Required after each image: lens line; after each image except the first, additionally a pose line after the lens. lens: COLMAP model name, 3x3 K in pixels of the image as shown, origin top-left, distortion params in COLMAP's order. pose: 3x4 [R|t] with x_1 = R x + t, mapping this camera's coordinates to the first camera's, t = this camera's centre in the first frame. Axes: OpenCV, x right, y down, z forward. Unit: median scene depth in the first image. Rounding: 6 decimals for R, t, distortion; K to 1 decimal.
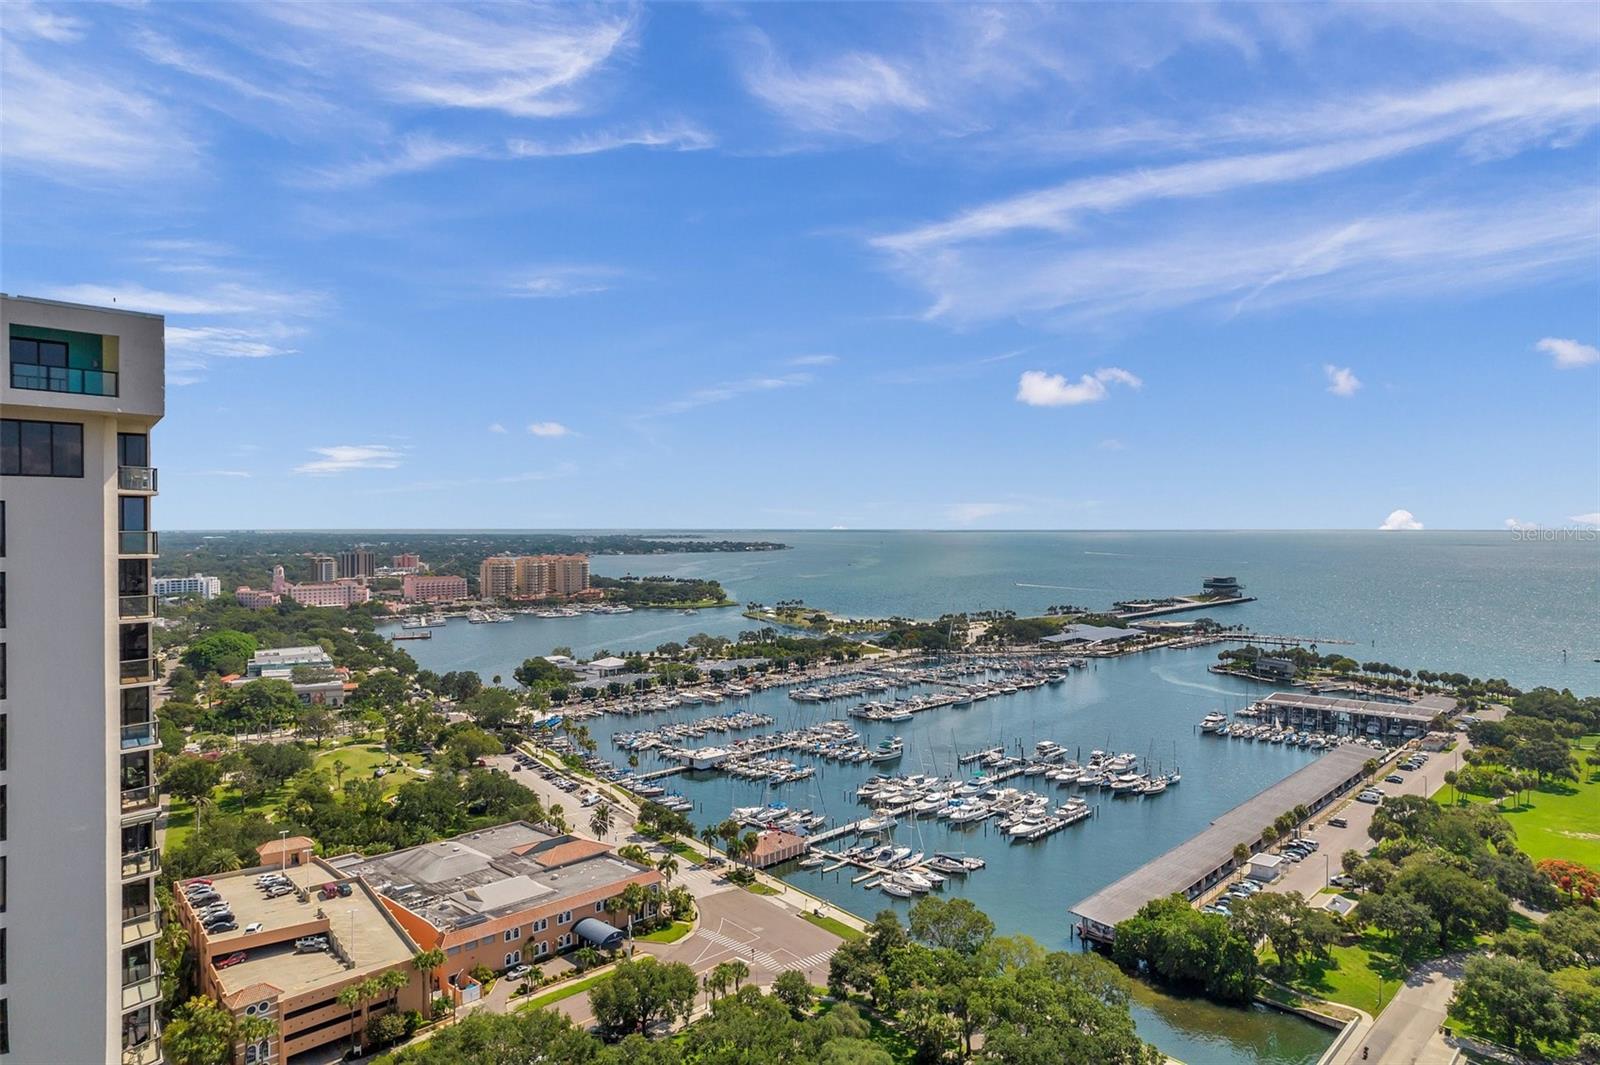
lens RADIAL K [[1023.0, 0, 800.7], [0, 1023.0, 533.2], [0, 0, 1]] dist [-0.073532, 0.064379]
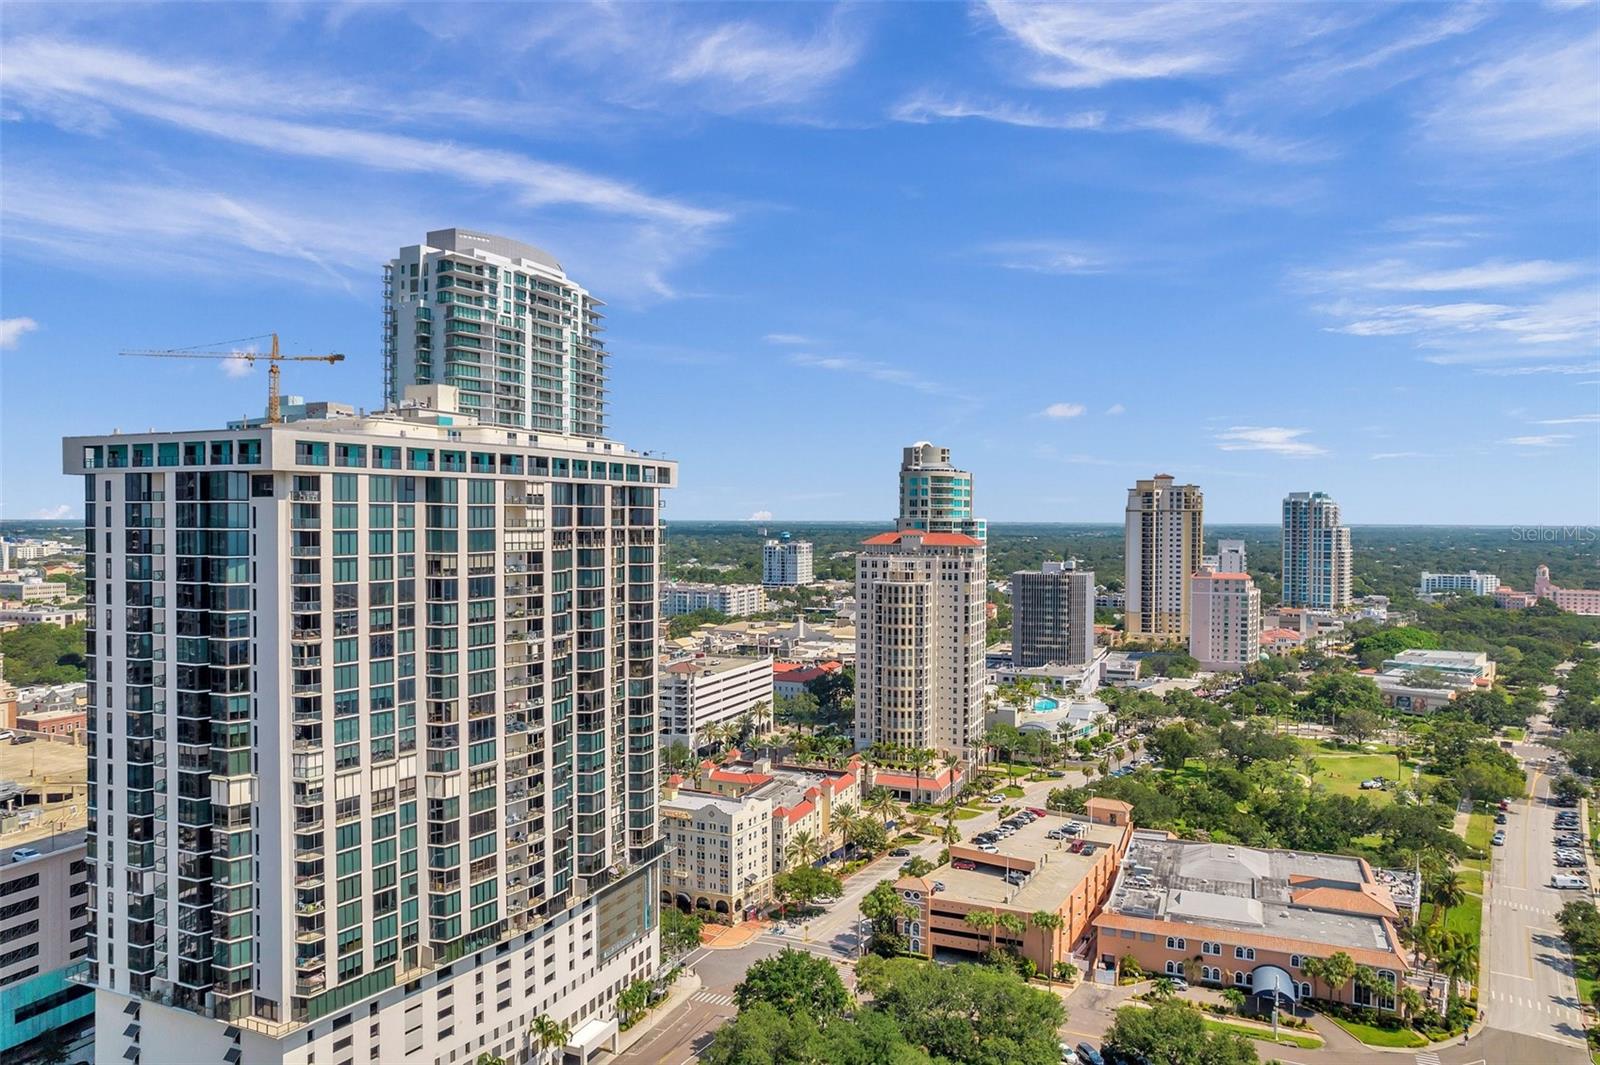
lens RADIAL K [[1023.0, 0, 800.7], [0, 1023.0, 533.2], [0, 0, 1]] dist [-0.073532, 0.064379]
pose [[0.336205, 0.014865, -0.941671, 0.256788], [-0.011337, 0.999867, 0.011736, -0.000008], [0.941721, 0.006730, 0.336329, 0.177454]]
